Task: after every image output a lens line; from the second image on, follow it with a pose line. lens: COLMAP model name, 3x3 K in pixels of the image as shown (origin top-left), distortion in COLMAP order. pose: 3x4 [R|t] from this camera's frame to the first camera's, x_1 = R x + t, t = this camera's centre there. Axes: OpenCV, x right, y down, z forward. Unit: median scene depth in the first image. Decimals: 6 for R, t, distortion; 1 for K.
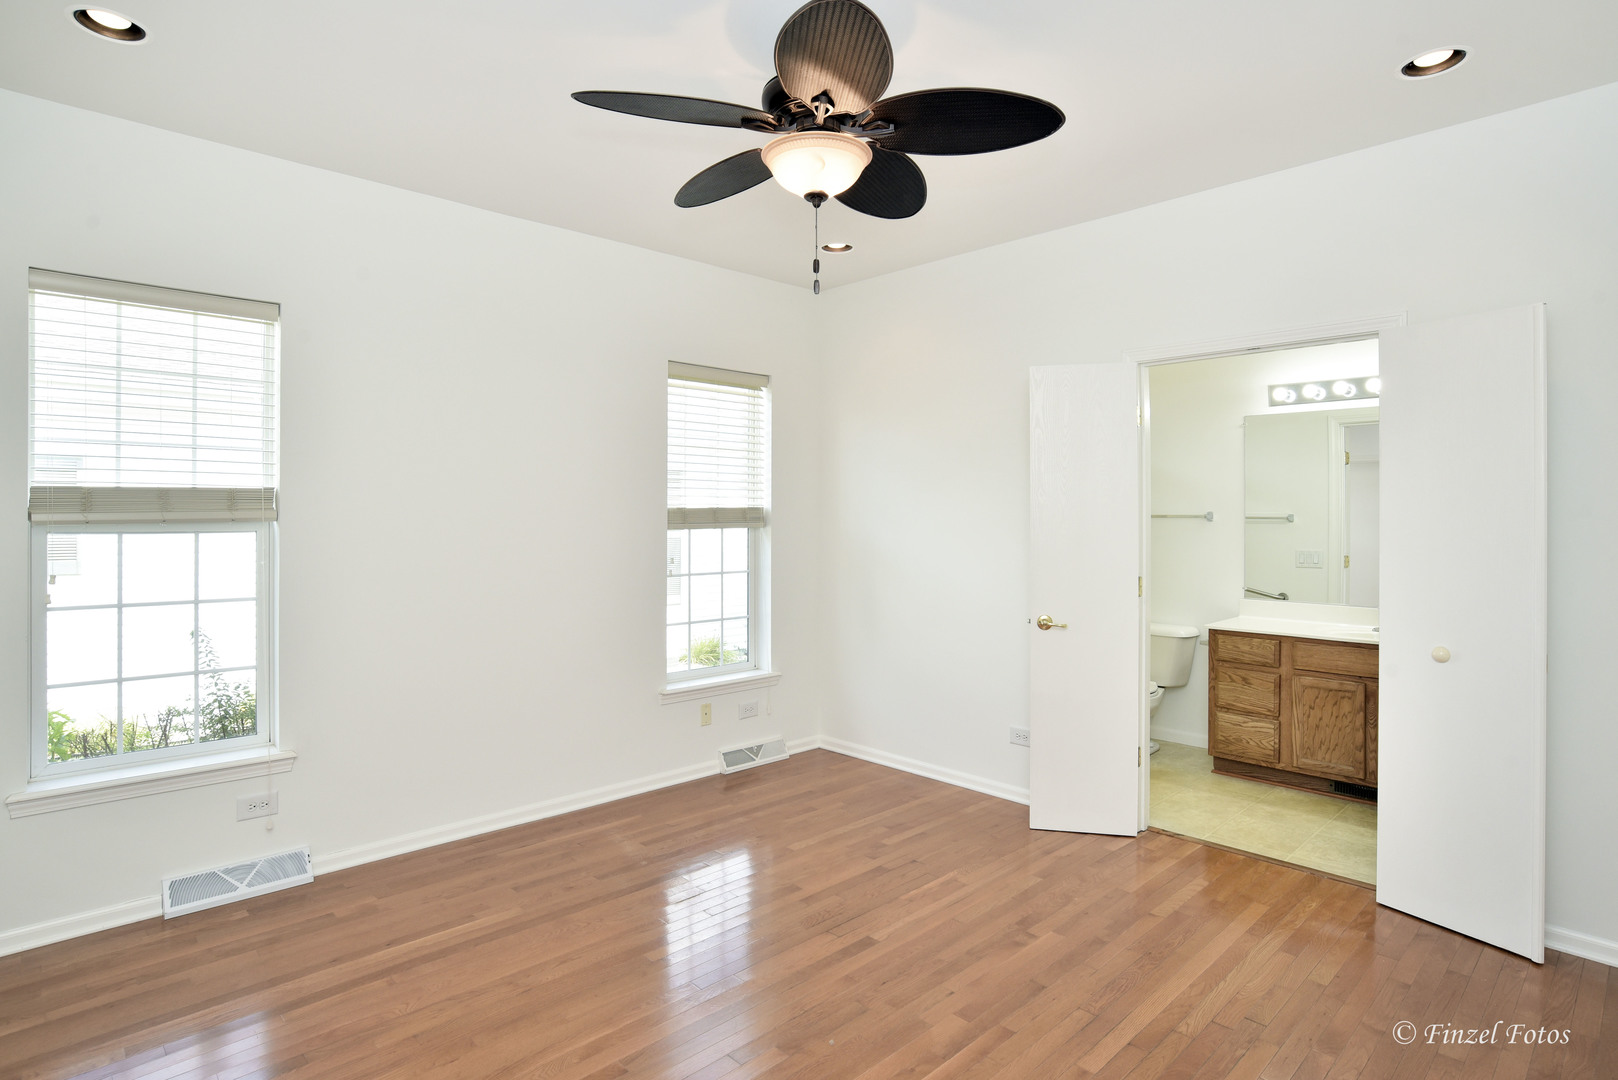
lens RADIAL K [[846.7, 0, 804.0], [0, 846.7, 538.7], [0, 0, 1]] dist [-0.057024, 0.026332]
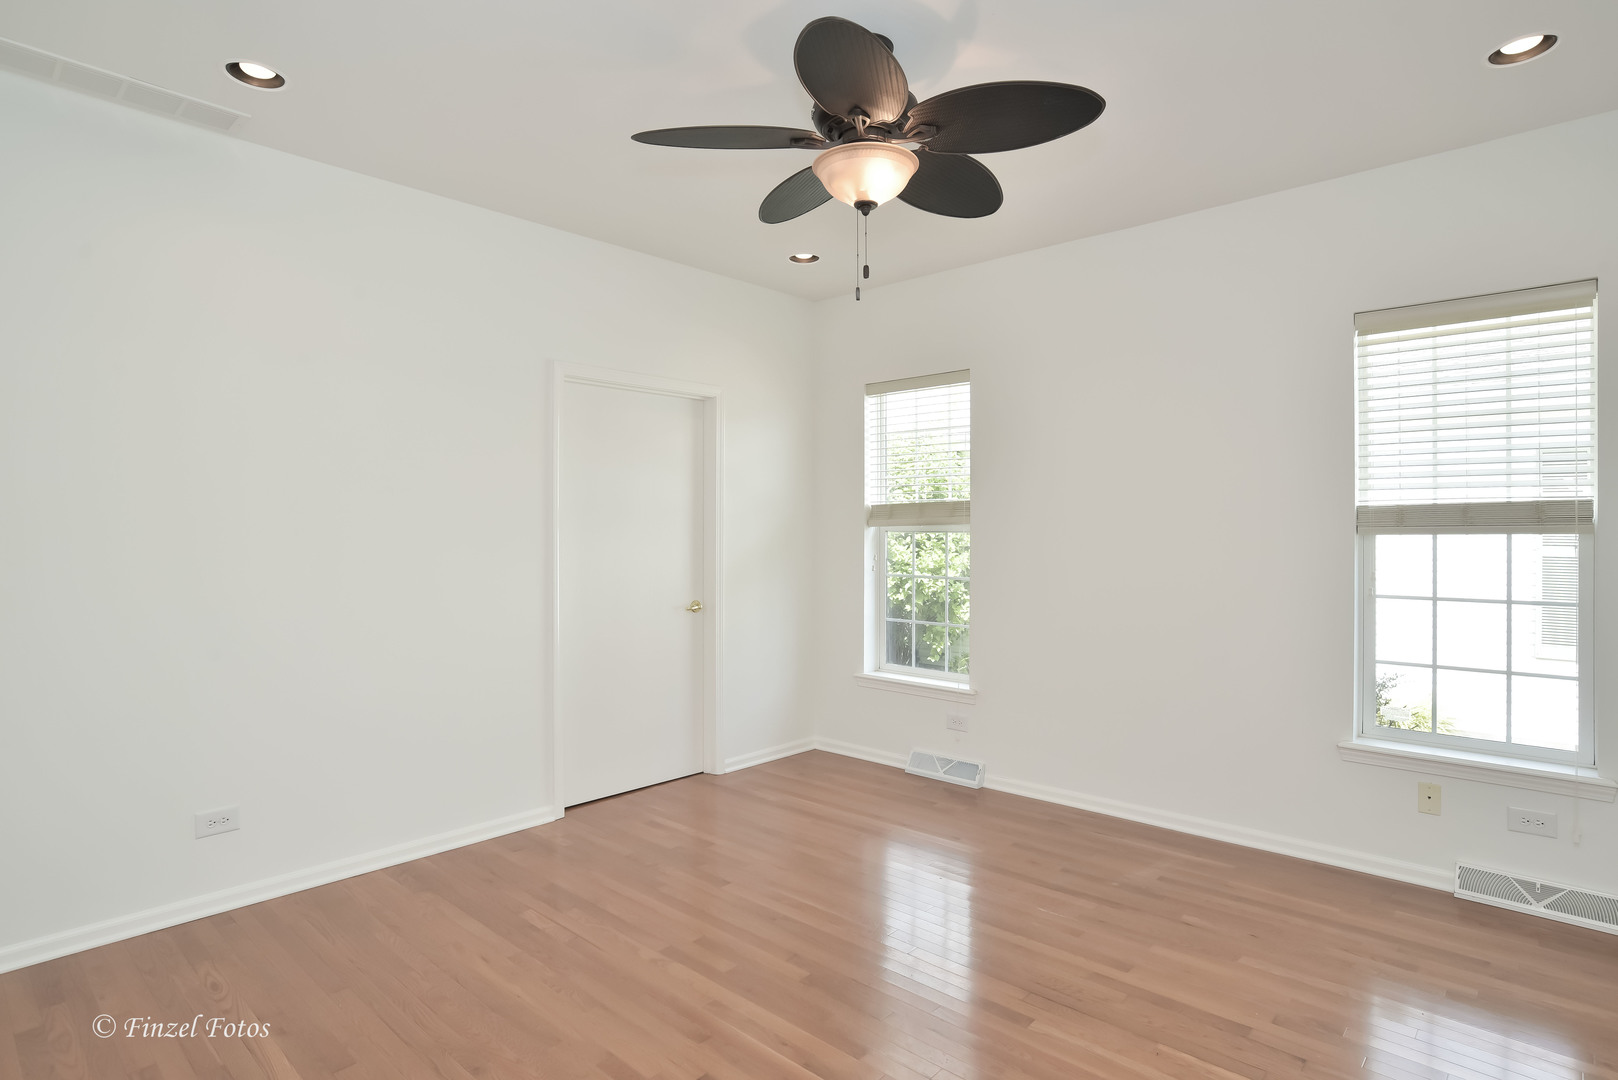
lens RADIAL K [[864.6, 0, 810.3], [0, 864.6, 582.5], [0, 0, 1]] dist [0.000492, 0.000425]
pose [[0.083906, 0.073526, -0.993757, 0.624992], [-0.014351, 0.997260, 0.072573, -0.019598], [0.996370, 0.008172, 0.084732, 0.483575]]
